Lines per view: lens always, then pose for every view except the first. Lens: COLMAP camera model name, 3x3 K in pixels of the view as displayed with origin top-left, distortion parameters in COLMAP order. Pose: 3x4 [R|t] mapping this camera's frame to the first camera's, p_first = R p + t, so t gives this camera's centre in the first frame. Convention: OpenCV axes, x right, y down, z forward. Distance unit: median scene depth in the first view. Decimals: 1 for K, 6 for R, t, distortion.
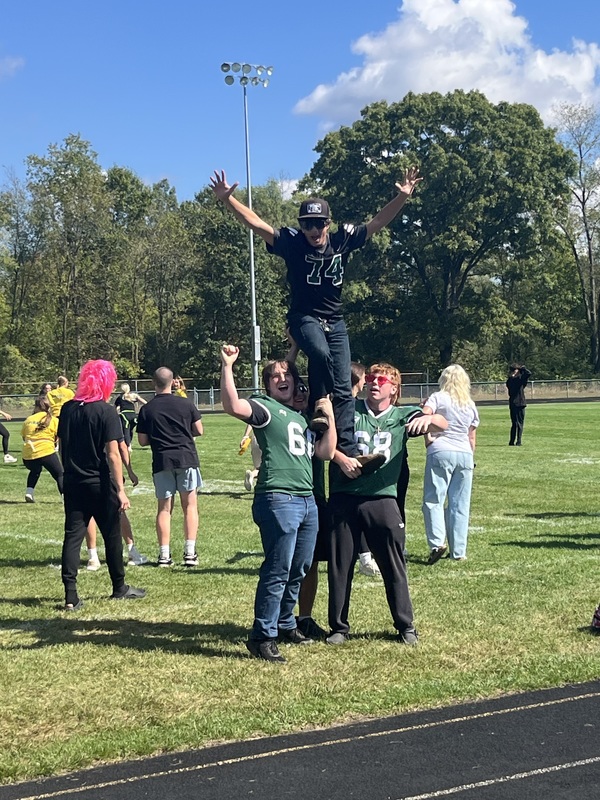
lens RADIAL K [[1582.5, 0, 299.6], [0, 1582.5, 403.1], [0, 0, 1]] dist [0.138807, 0.000000]
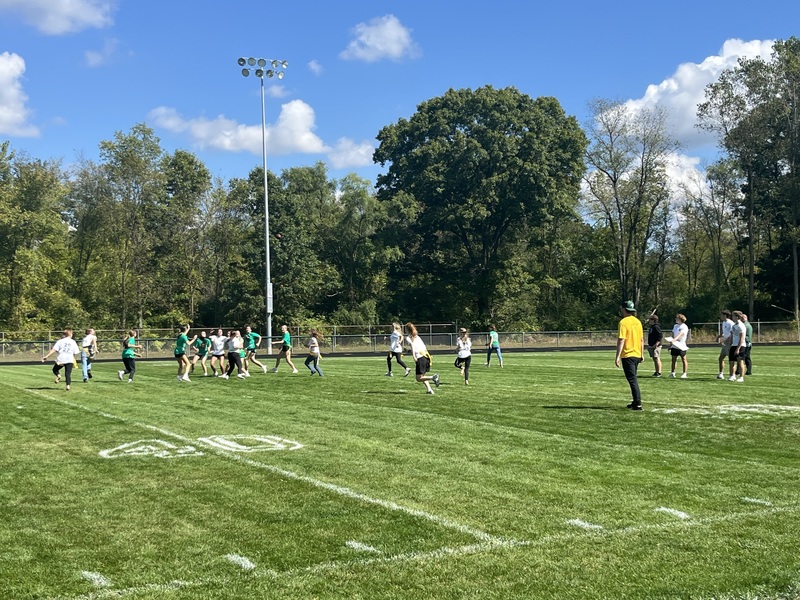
lens RADIAL K [[1113.0, 0, 411.3], [0, 1113.0, 327.1], [0, 0, 1]] dist [0.072774, 0.000000]
pose [[0.991166, 0.008357, -0.132363, 0.161363], [-0.009965, 0.999884, -0.011493, -0.006968], [0.132252, 0.012711, 0.991135, 0.177245]]
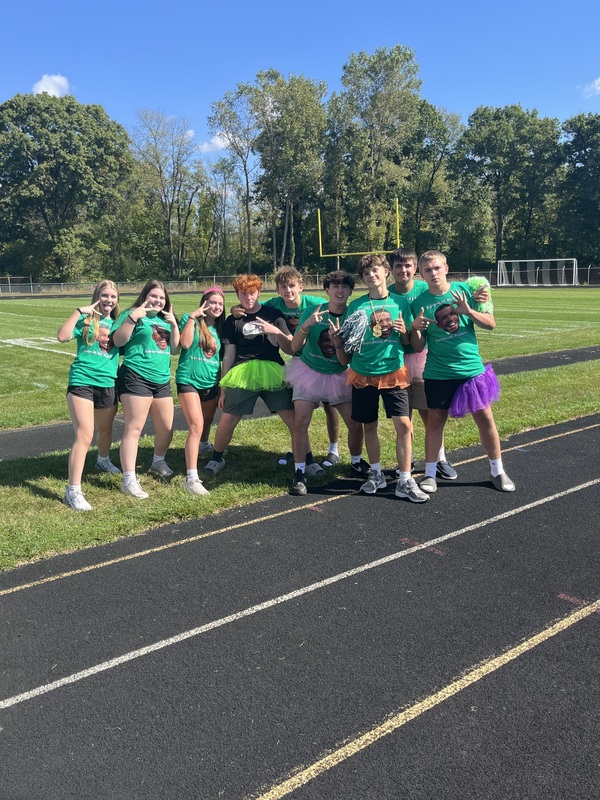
lens RADIAL K [[709.1, 0, 296.6], [0, 709.1, 405.2], [0, 0, 1]] dist [0.063653, -0.018125]
pose [[0.997451, -0.009931, 0.070657, 0.307024], [-0.001619, 0.986861, 0.161561, -0.008213], [-0.071333, -0.161264, 0.984330, 0.243025]]
